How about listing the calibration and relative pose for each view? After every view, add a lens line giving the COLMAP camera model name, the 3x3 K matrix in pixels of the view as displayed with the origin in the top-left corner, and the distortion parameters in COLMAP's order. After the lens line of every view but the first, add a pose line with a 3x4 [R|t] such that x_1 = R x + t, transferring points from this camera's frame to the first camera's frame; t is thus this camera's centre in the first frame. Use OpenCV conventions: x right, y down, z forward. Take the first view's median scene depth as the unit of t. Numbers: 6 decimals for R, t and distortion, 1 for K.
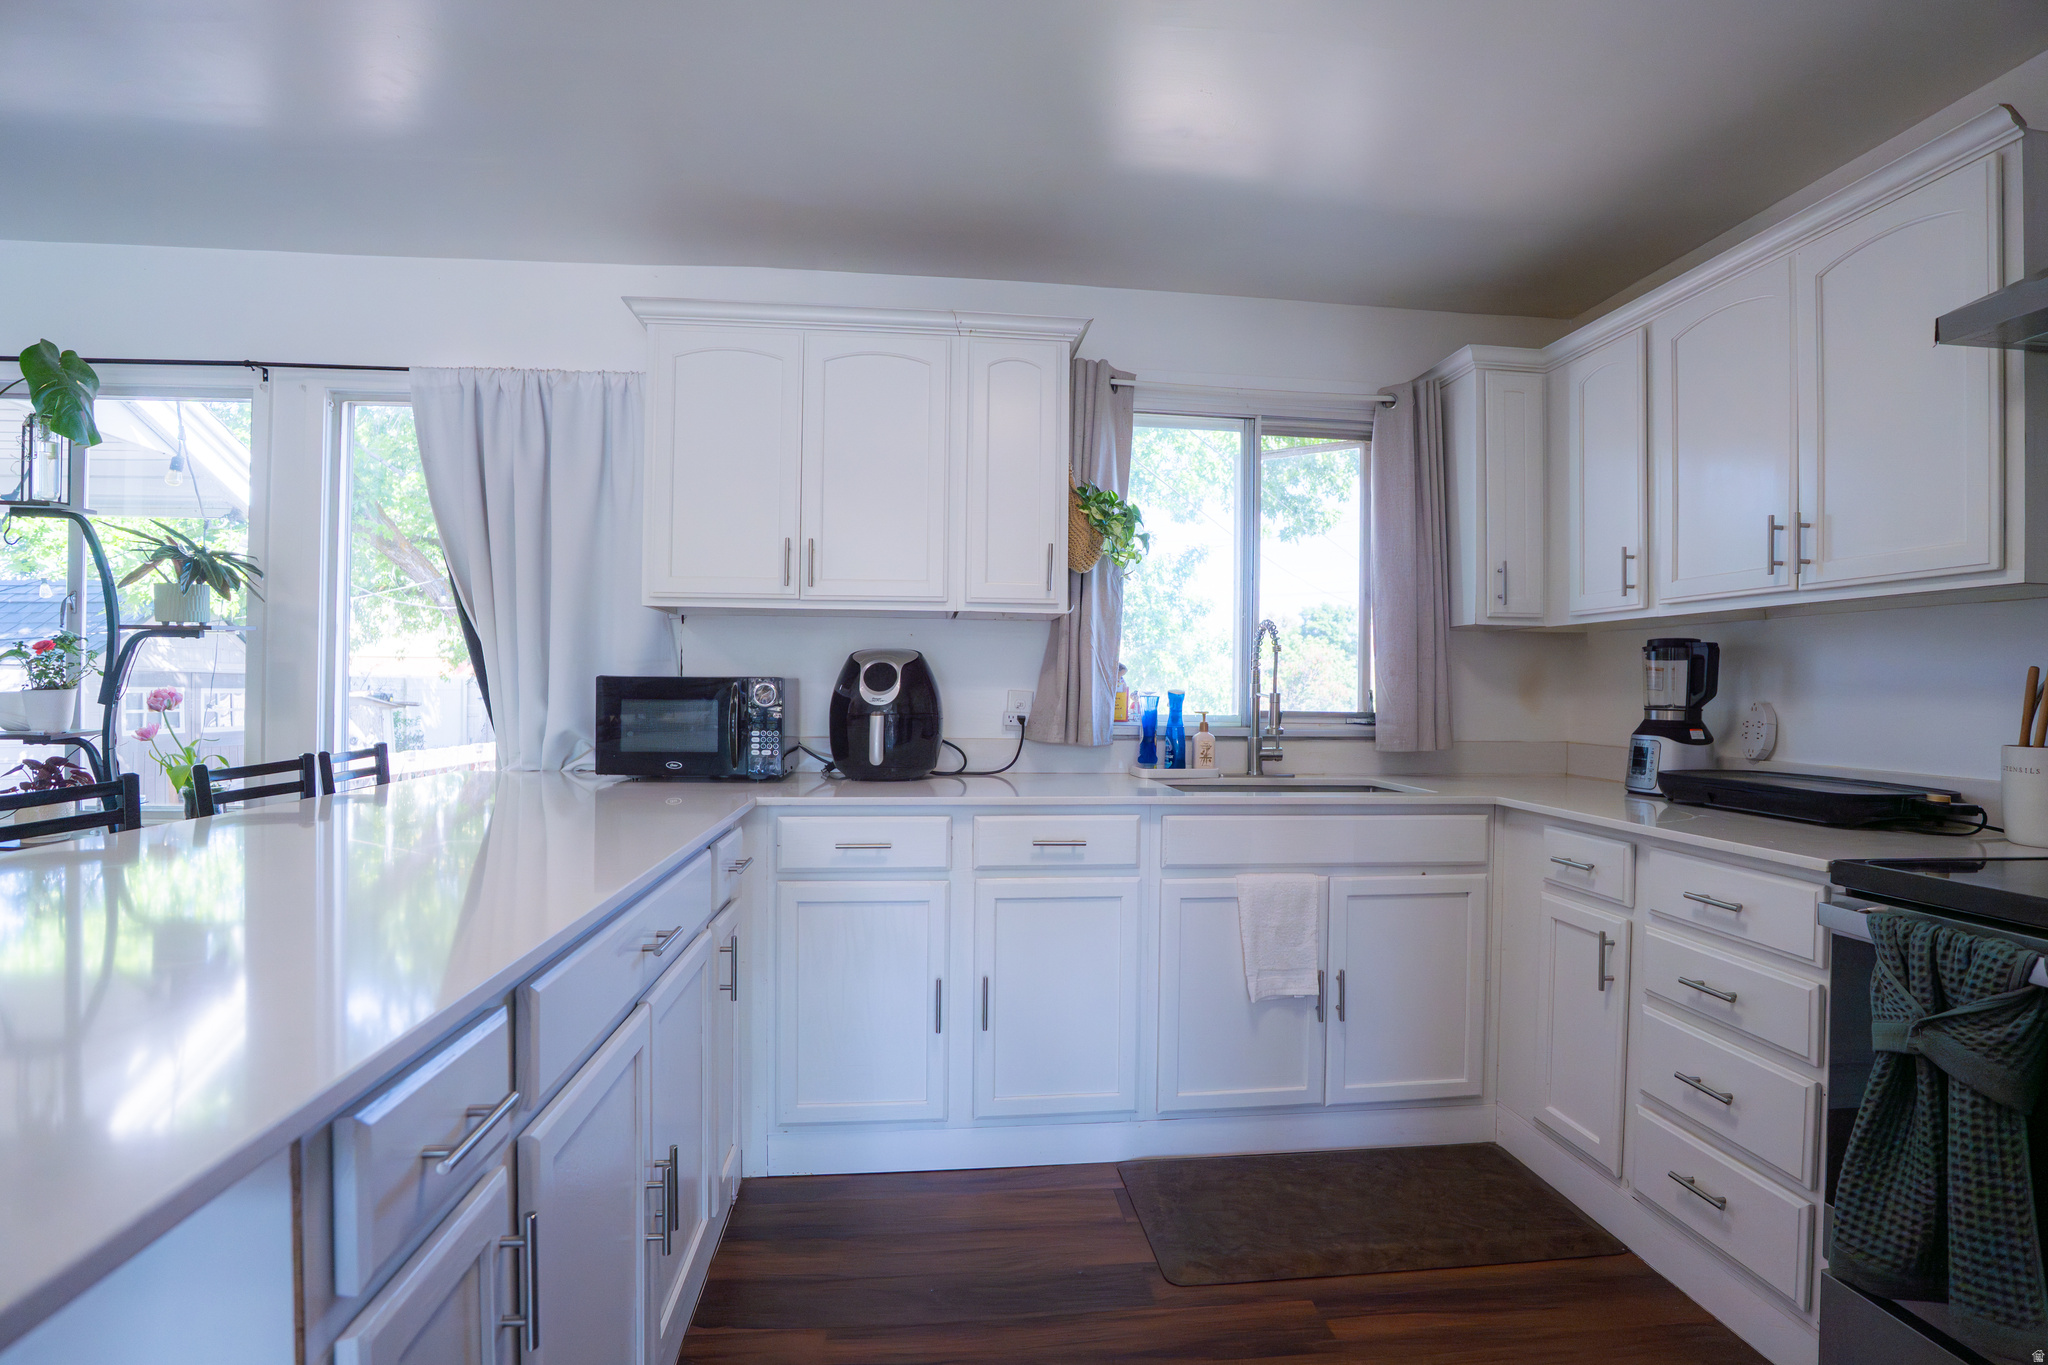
lens RADIAL K [[974.7, 0, 1027.9], [0, 974.7, 685.5], [0, 0, 1]] dist [-0.064977, 0.020797]
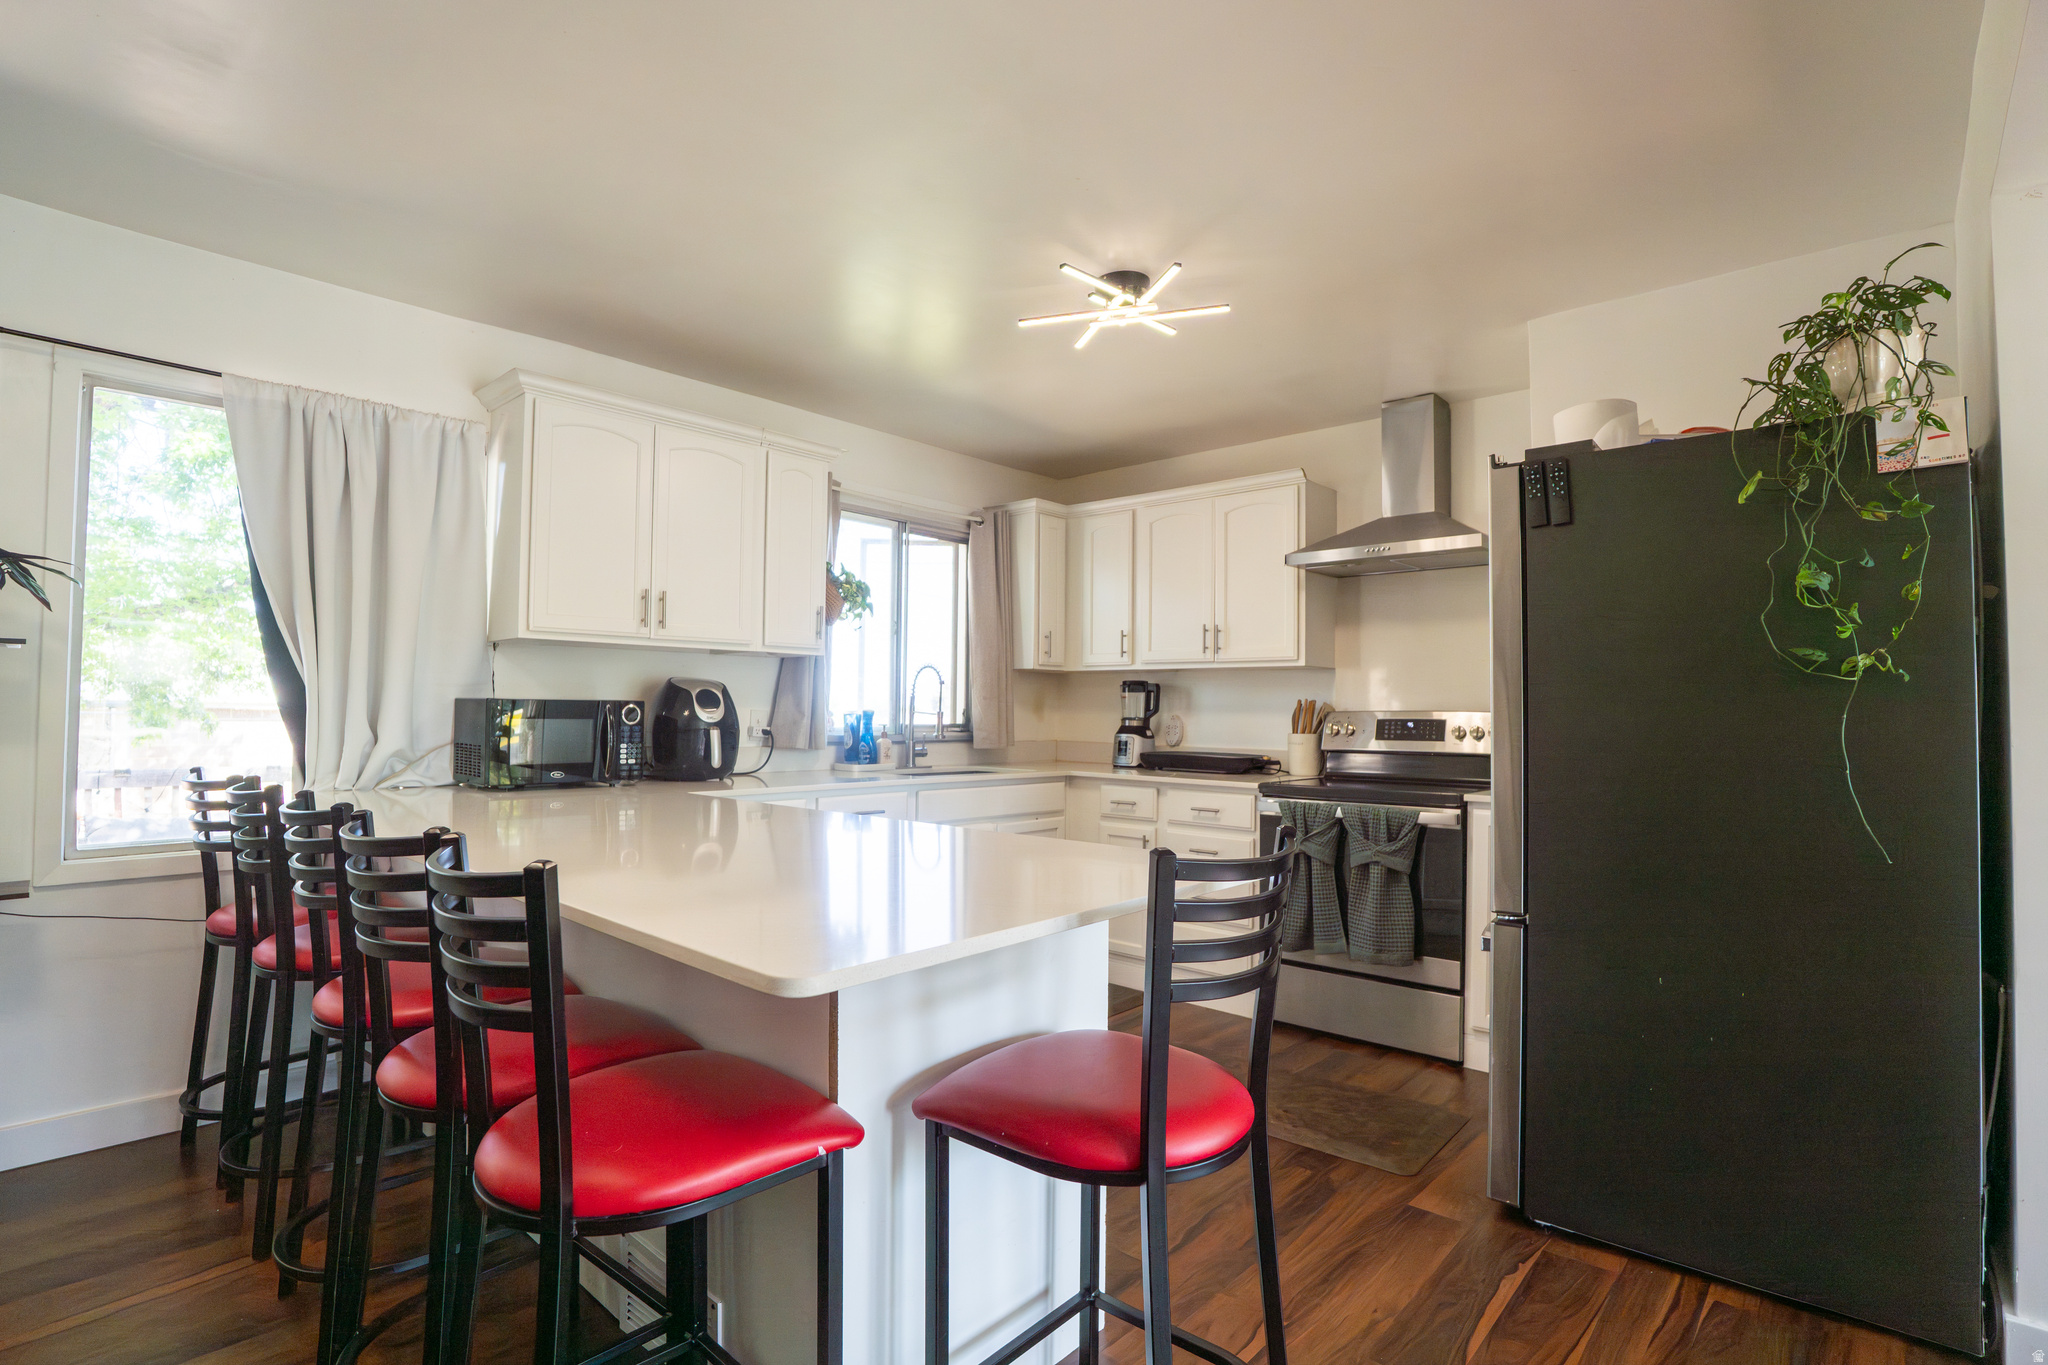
lens RADIAL K [[974.7, 0, 1027.9], [0, 974.7, 685.5], [0, 0, 1]] dist [-0.064977, 0.020797]
pose [[0.748790, 0.013348, 0.662672, -0.684039], [-0.003585, 0.999864, -0.016090, -0.009196], [-0.662797, 0.009673, 0.748736, -0.249643]]
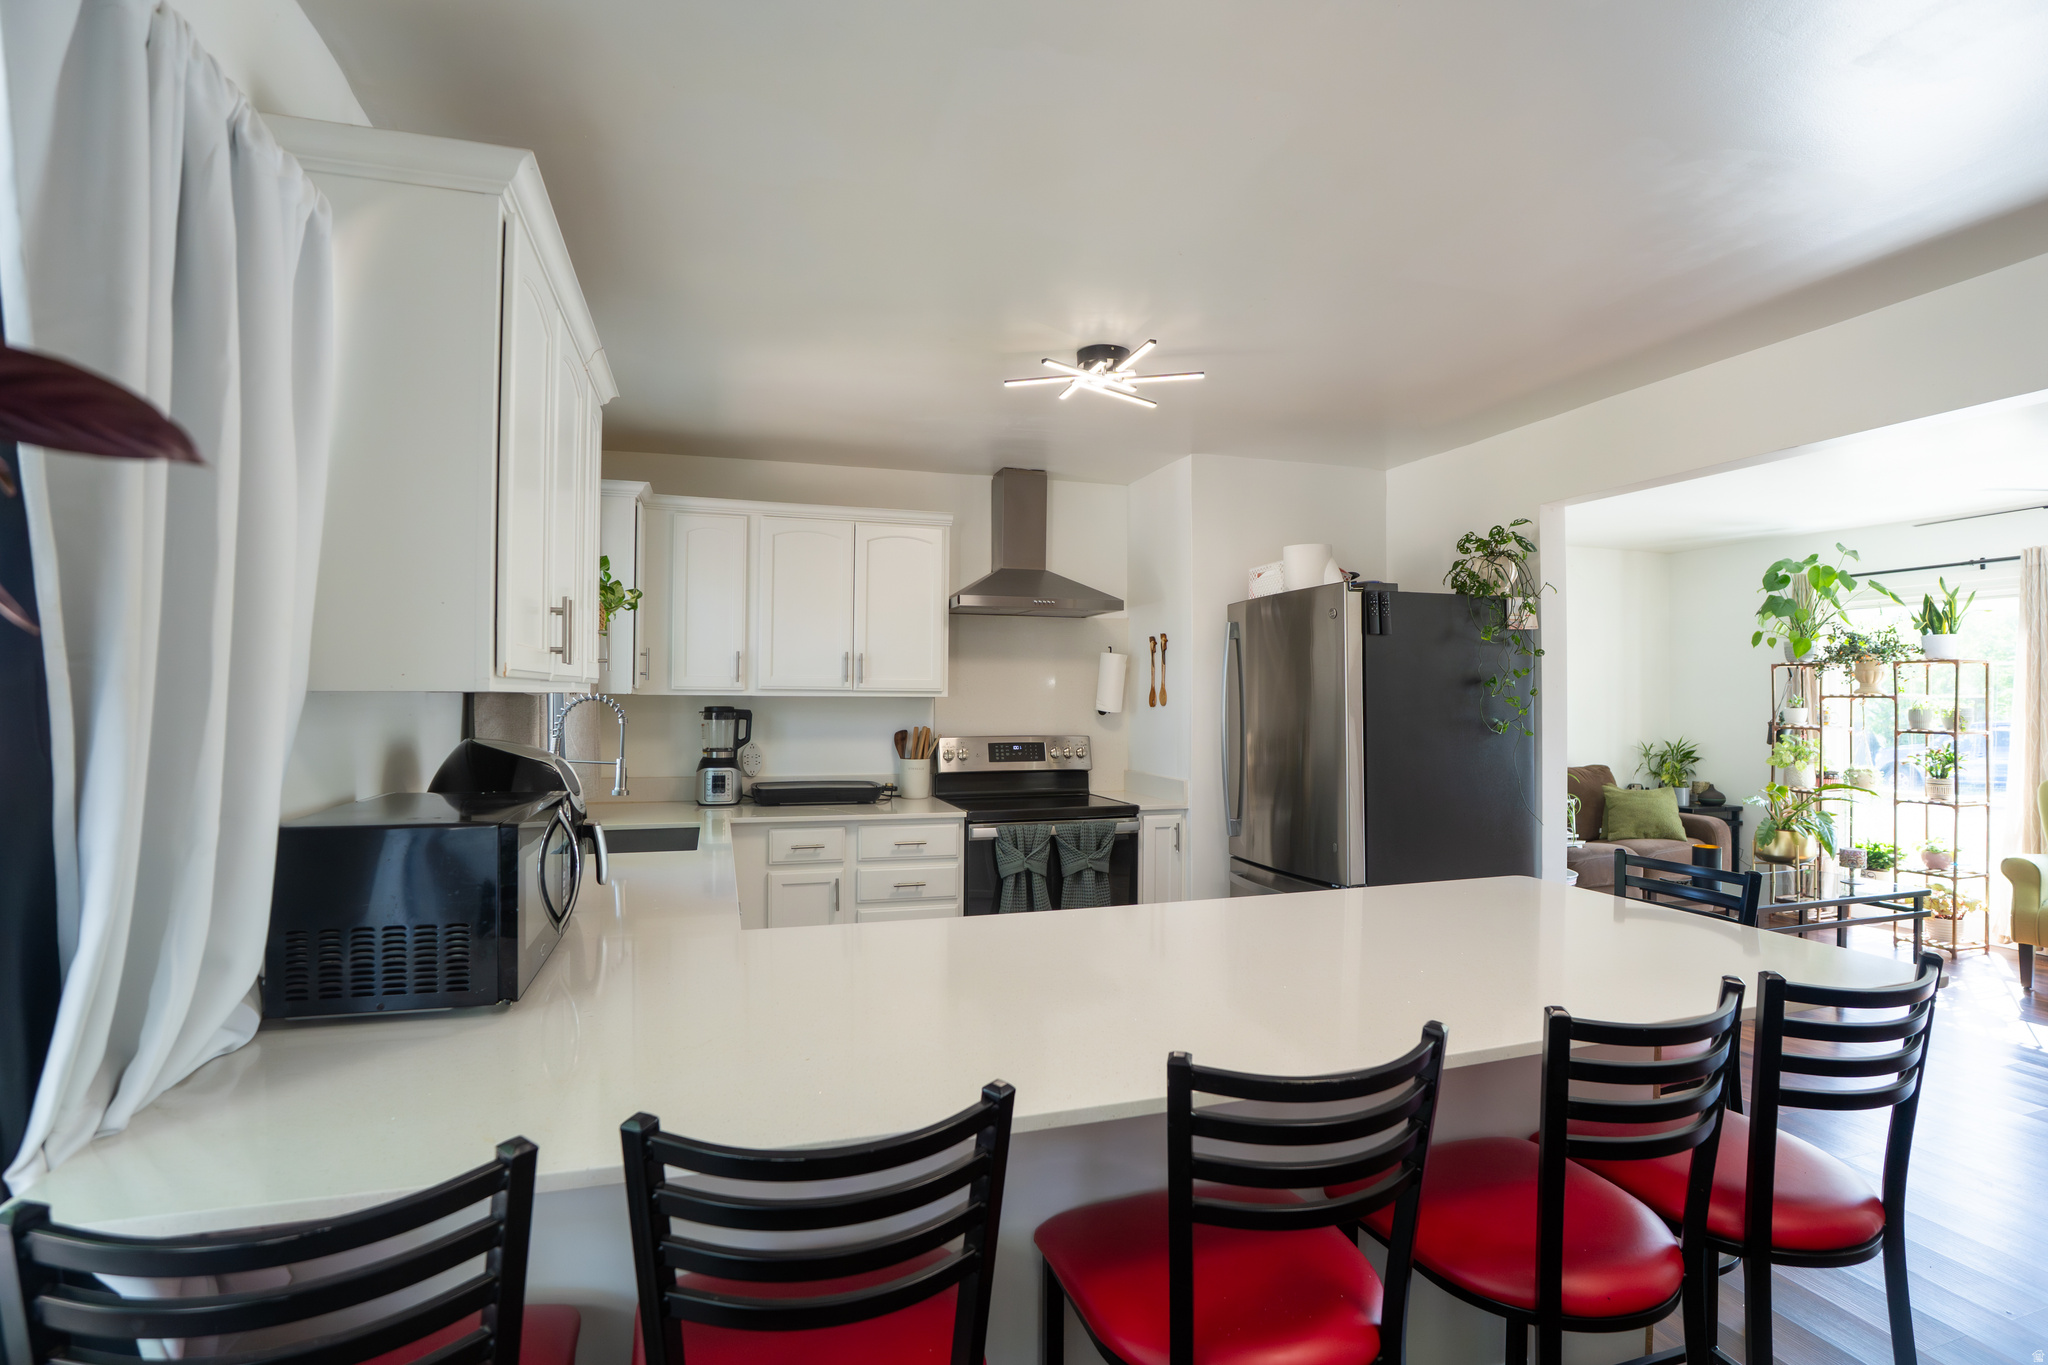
lens RADIAL K [[974.7, 0, 1027.9], [0, 974.7, 685.5], [0, 0, 1]] dist [-0.064977, 0.020797]
pose [[-0.194217, -0.003310, 0.980953, -0.985267], [-0.010902, 0.999940, 0.001216, -0.088645], [-0.980898, -0.010458, -0.194242, 0.779902]]
